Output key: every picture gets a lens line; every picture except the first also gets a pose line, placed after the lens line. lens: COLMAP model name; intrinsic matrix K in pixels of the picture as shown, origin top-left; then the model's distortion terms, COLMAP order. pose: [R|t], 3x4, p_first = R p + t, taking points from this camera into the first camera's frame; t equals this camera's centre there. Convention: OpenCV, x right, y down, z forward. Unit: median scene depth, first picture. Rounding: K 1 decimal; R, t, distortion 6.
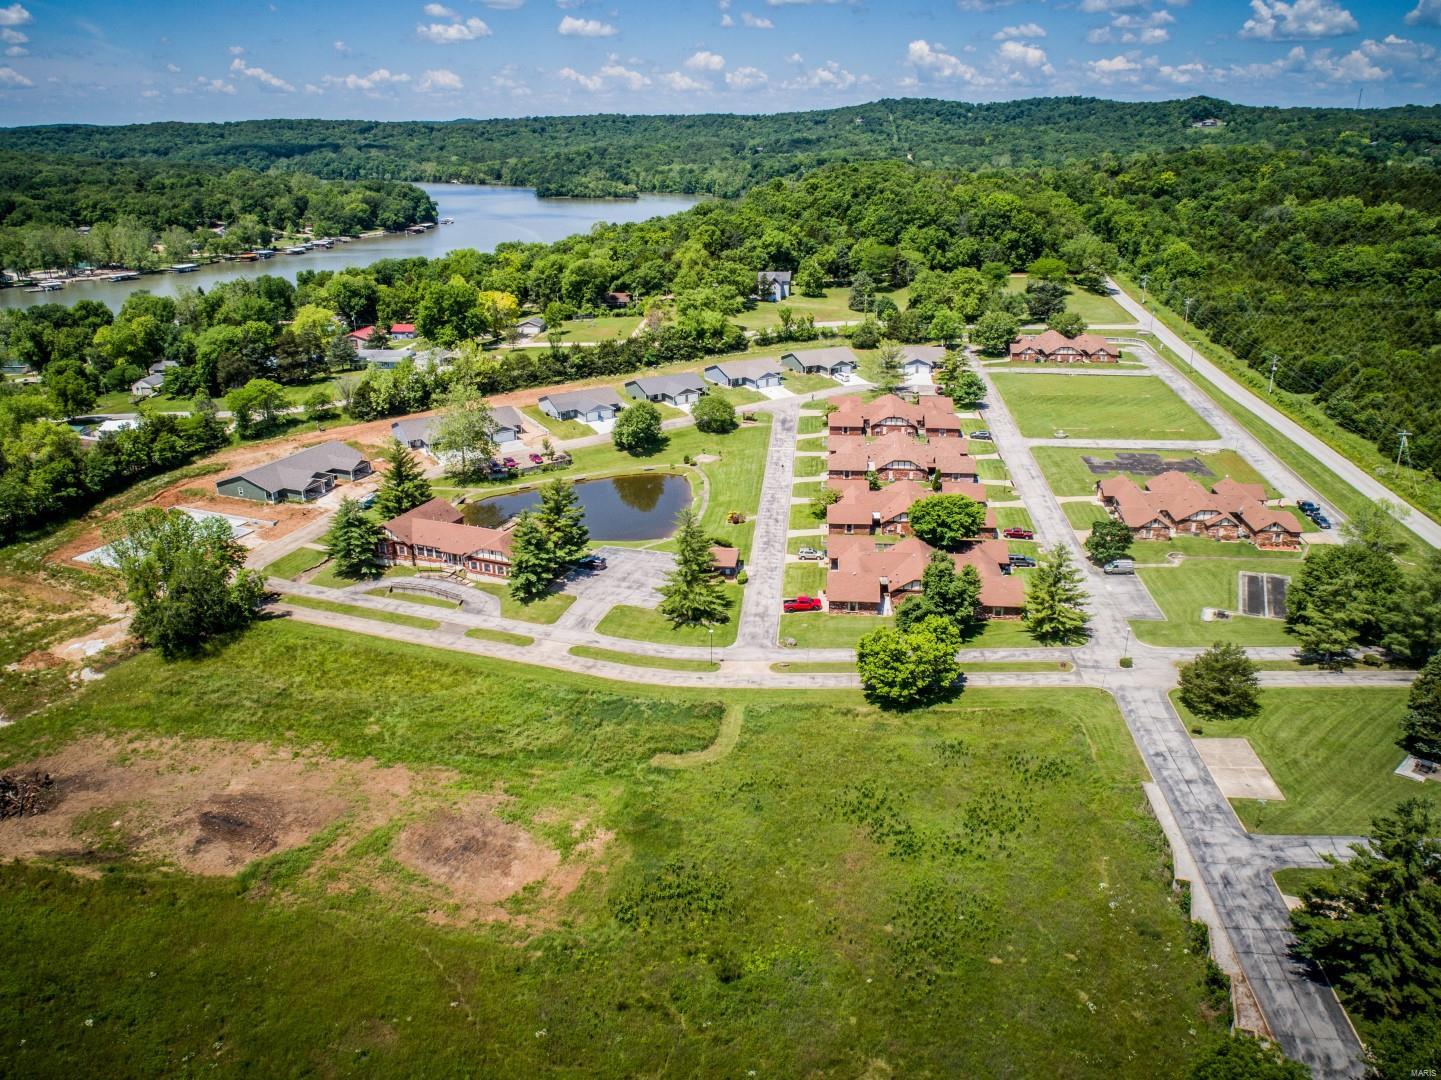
lens RADIAL K [[1081.1, 0, 718.3], [0, 1081.1, 537.9], [0, 0, 1]] dist [-0.022540, 0.003801]
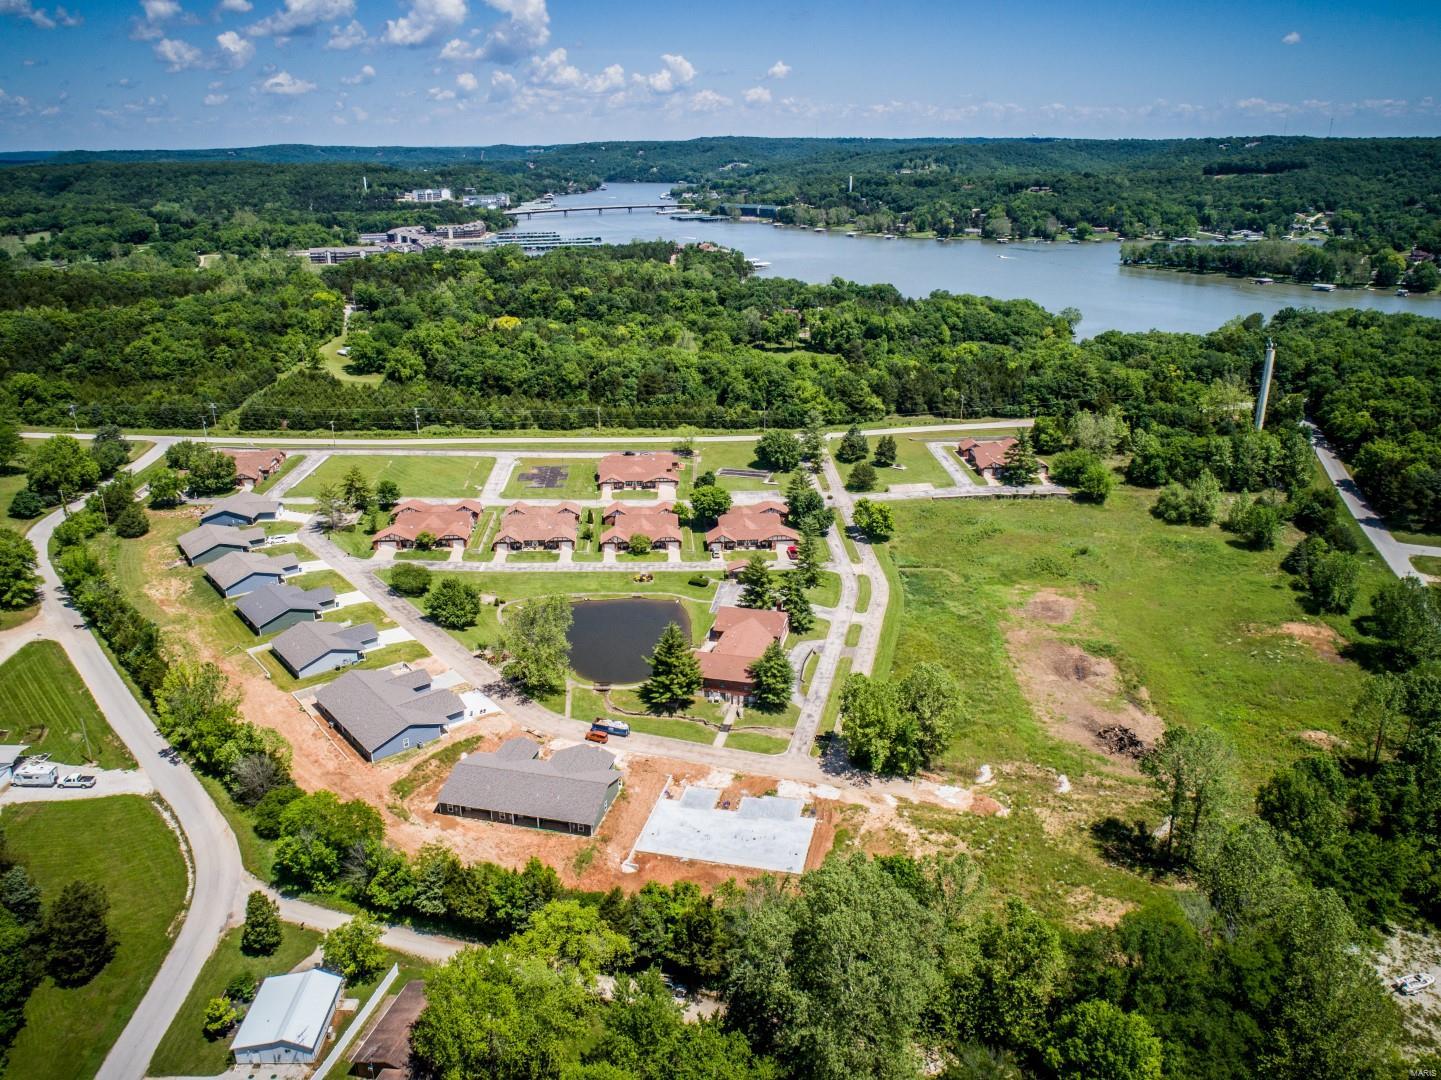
lens RADIAL K [[1081.1, 0, 718.3], [0, 1081.1, 537.9], [0, 0, 1]] dist [-0.022540, 0.003801]
pose [[-0.156925, -0.334401, 0.929274, -1.087893], [0.362154, 0.855903, 0.369155, -0.463409], [-0.918814, 0.394470, -0.013208, 0.803252]]
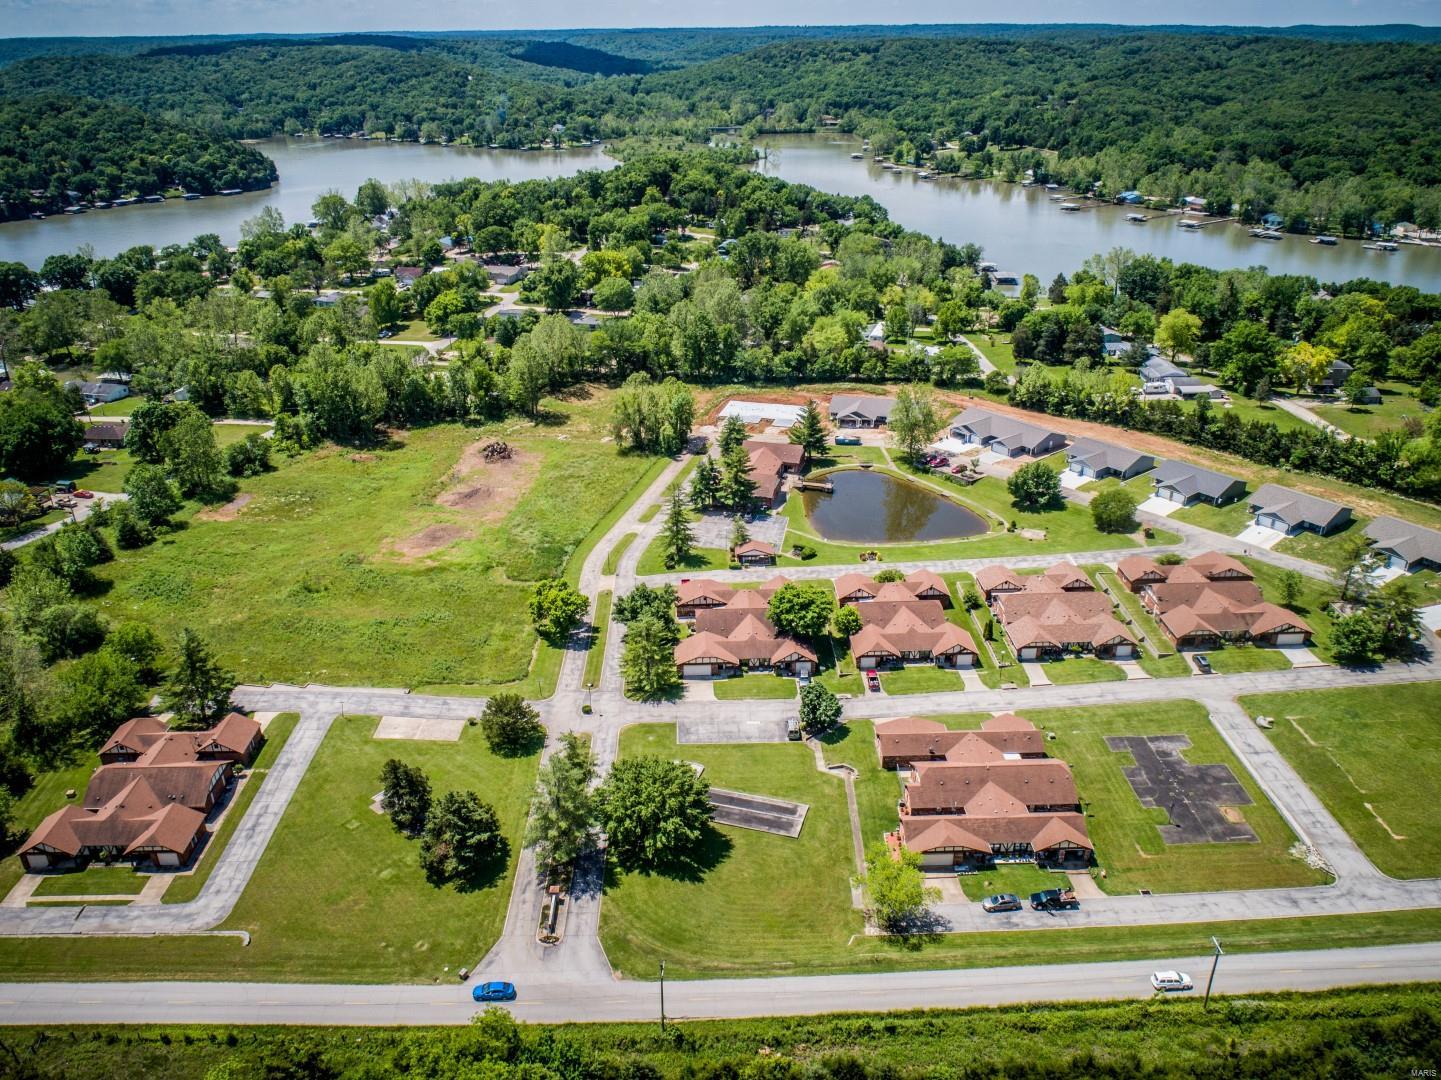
lens RADIAL K [[1081.1, 0, 718.3], [0, 1081.1, 537.9], [0, 0, 1]] dist [-0.022540, 0.003801]
pose [[0.135854, 0.426192, -0.894373, 0.888965], [-0.349743, 0.865253, 0.359190, -0.343632], [0.926943, 0.264003, 0.266606, 0.475621]]
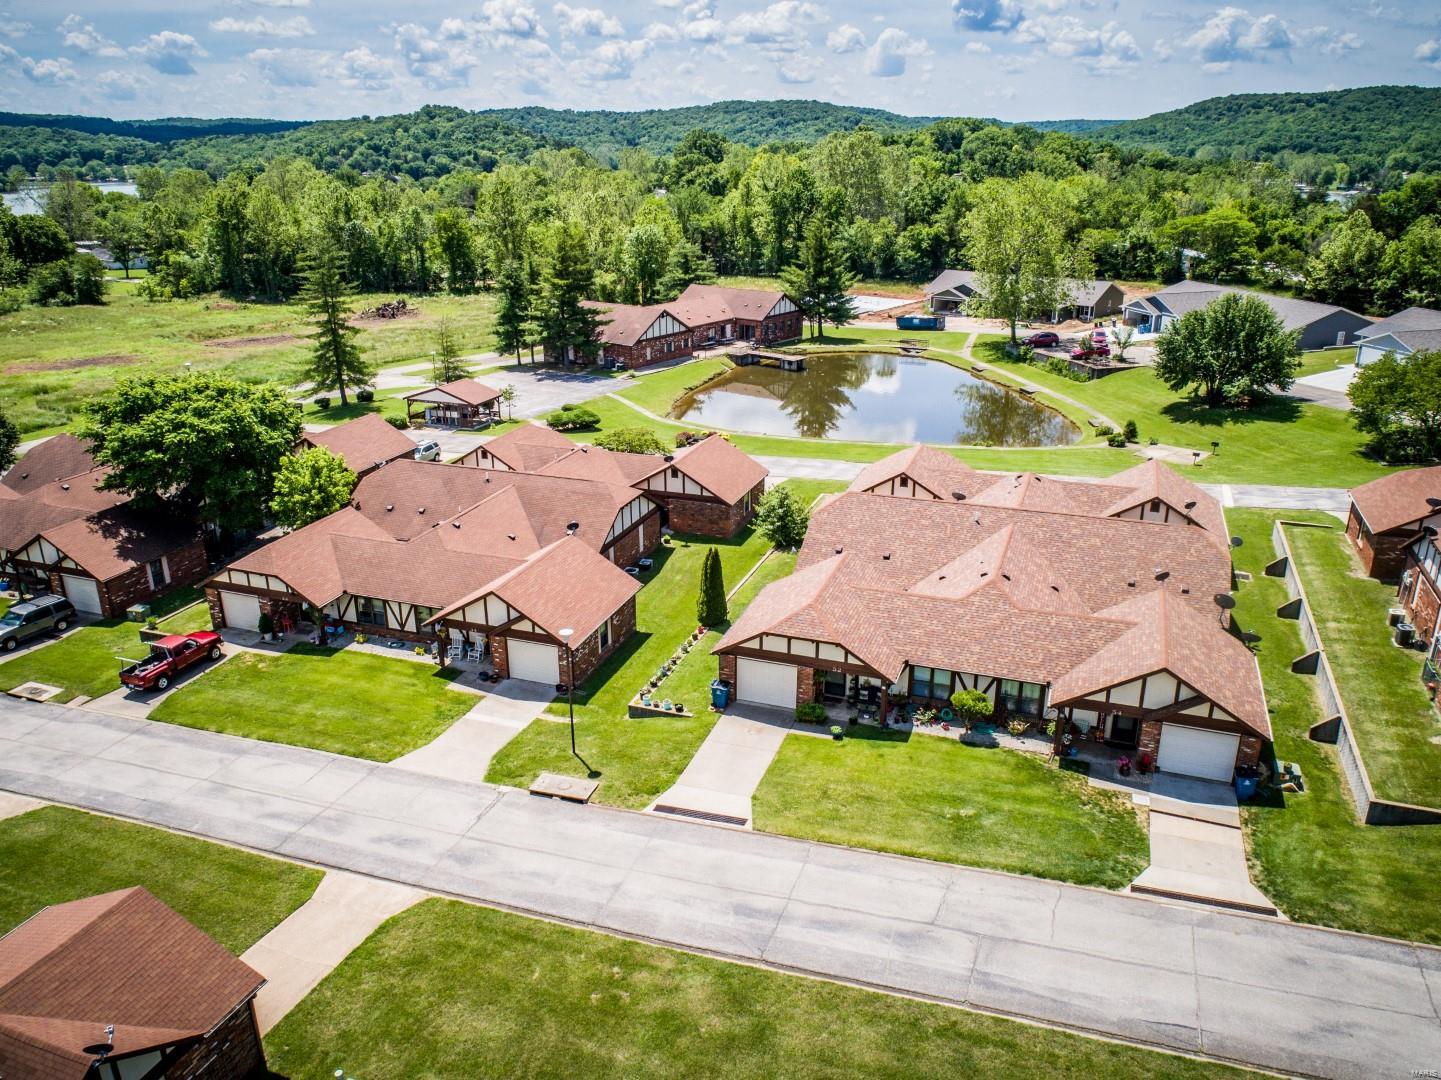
lens RADIAL K [[1081.1, 0, 718.3], [0, 1081.1, 537.9], [0, 0, 1]] dist [-0.022540, 0.003801]
pose [[-0.249570, 0.342169, -0.905889, 0.395419], [-0.341697, 0.844198, 0.413004, -0.156234], [0.906067, 0.412613, -0.093769, 0.938769]]
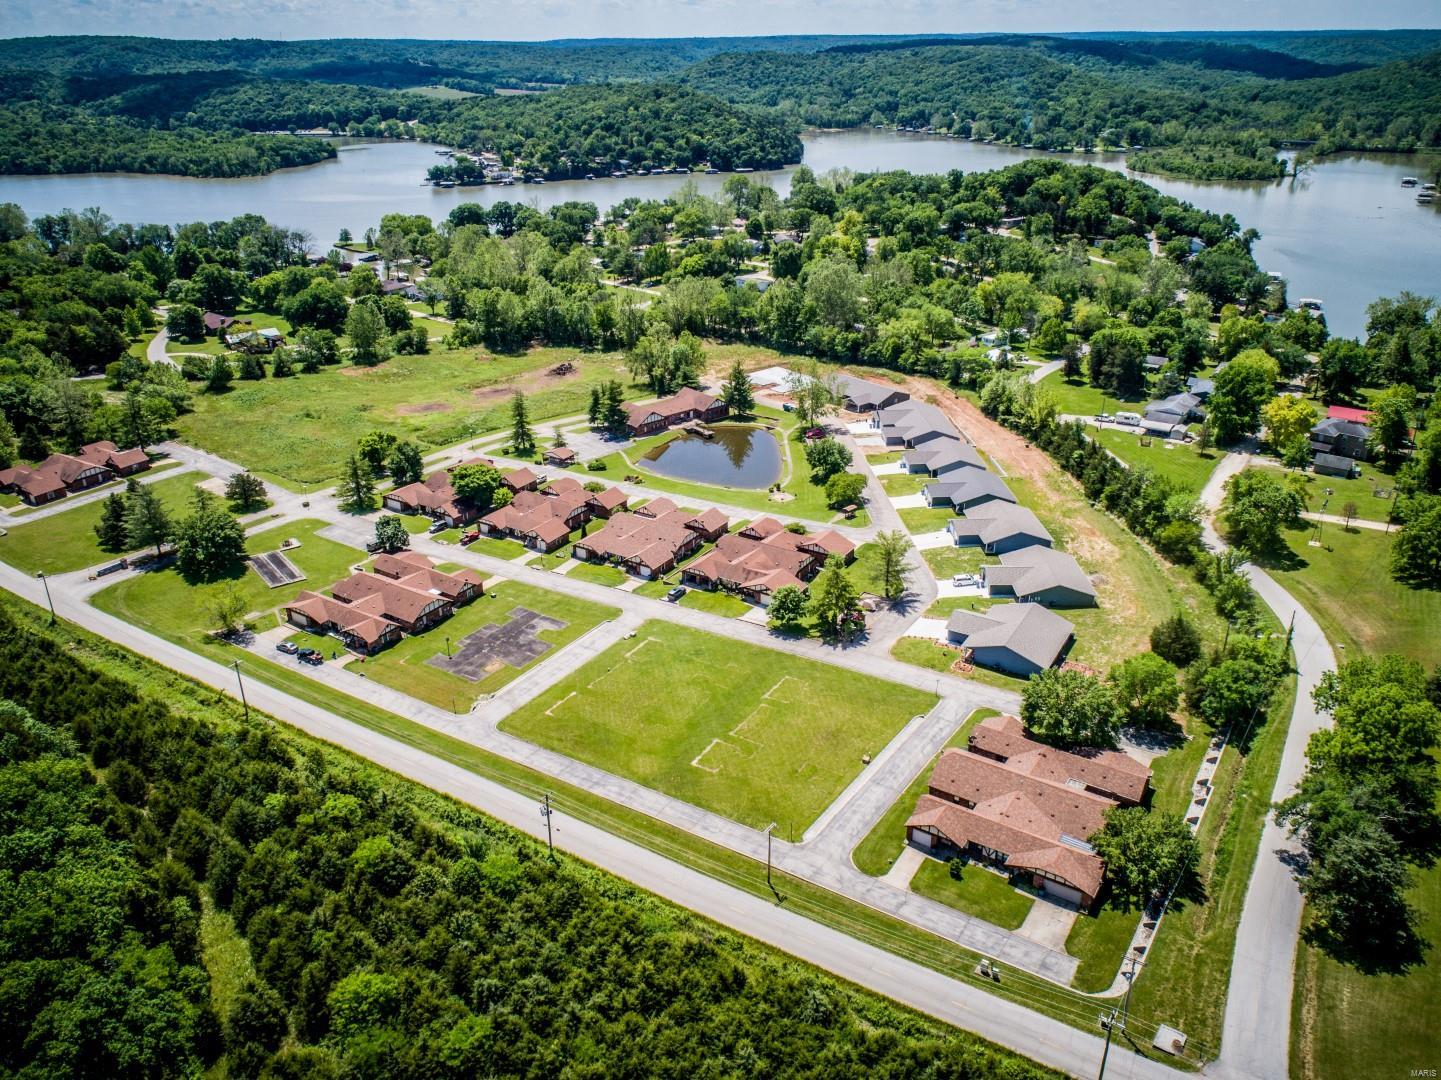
lens RADIAL K [[1081.1, 0, 718.3], [0, 1081.1, 537.9], [0, 0, 1]] dist [-0.022540, 0.003801]
pose [[-0.455545, 0.384409, -0.802938, 0.965254], [-0.306600, 0.779028, 0.546911, -0.654185], [0.835748, 0.495323, -0.237022, 1.277578]]
